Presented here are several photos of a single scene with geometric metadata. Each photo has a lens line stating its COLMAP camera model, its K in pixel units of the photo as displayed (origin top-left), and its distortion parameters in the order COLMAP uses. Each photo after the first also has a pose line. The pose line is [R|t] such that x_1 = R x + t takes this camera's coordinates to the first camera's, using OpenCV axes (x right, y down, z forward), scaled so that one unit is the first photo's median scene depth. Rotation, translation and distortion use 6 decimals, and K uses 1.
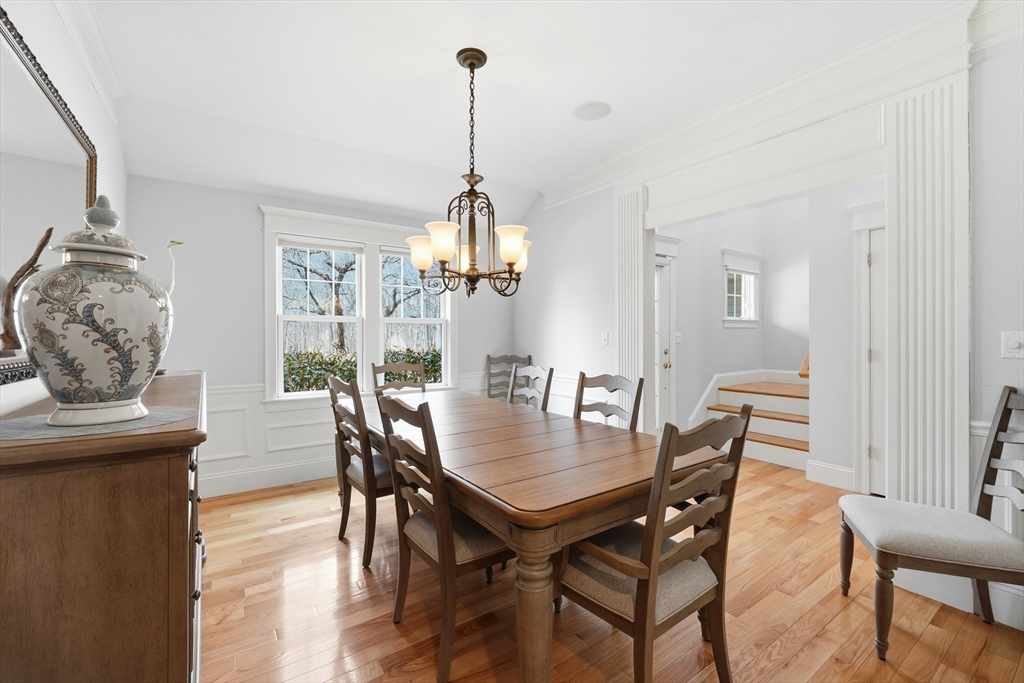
lens RADIAL K [[436.9, 0, 513.3], [0, 436.9, 341.9], [0, 0, 1]] dist [0.010714, -0.000113]
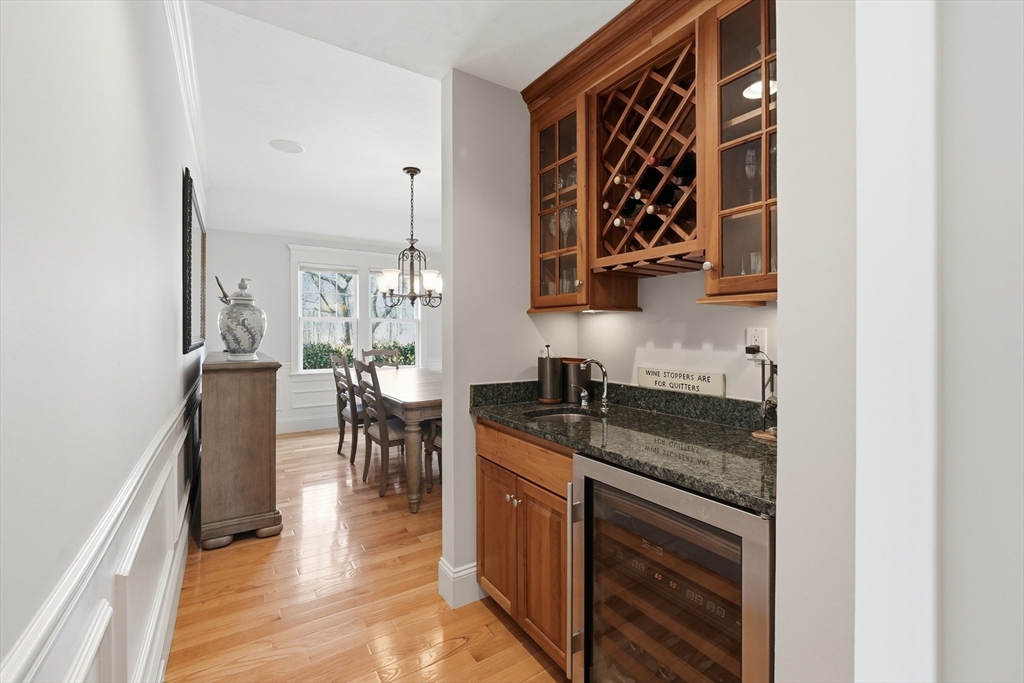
lens RADIAL K [[436.9, 0, 513.4], [0, 436.9, 341.2], [0, 0, 1]] dist [0.010714, -0.000113]
pose [[0.999710, 0.000877, -0.024051, 0.350356], [-0.000720, 0.999978, 0.006537, 0.016628], [0.024057, -0.006517, 0.999689, -0.729147]]
